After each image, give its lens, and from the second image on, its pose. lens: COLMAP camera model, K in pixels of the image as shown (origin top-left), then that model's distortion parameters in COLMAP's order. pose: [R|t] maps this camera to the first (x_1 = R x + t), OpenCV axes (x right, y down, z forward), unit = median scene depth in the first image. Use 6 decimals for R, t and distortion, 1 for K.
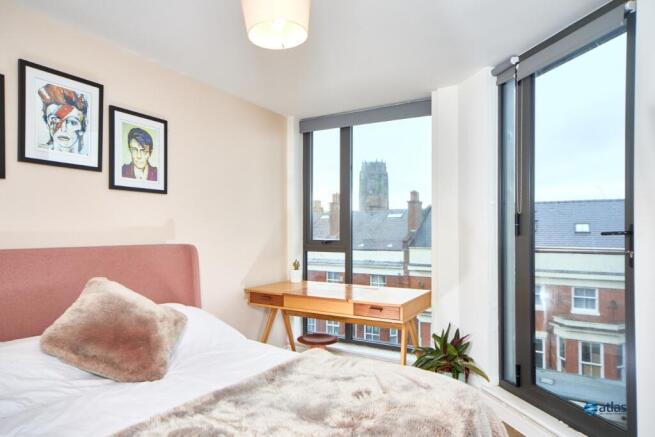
lens RADIAL K [[377.2, 0, 328.7], [0, 377.2, 215.9], [0, 0, 1]] dist [0.049216, 0.001719]
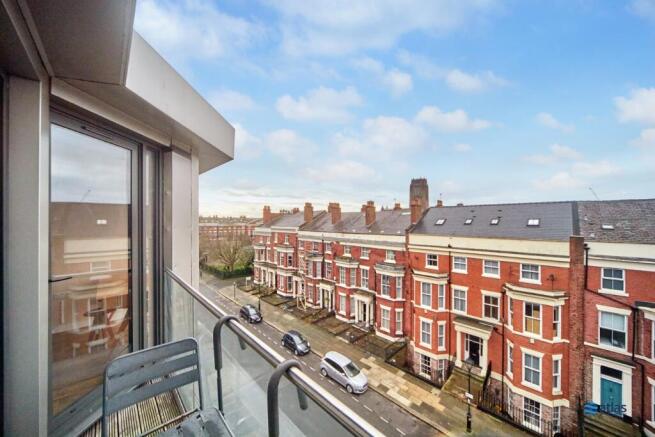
lens RADIAL K [[239.4, 0, 326.1], [0, 239.4, 217.6], [0, 0, 1]] dist [0.000049, 0.000027]
pose [[0.934859, 0.001917, -0.355014, 0.266866], [0.002224, 0.999934, 0.011257, 0.003514], [0.355012, -0.011313, 0.934793, -0.077360]]
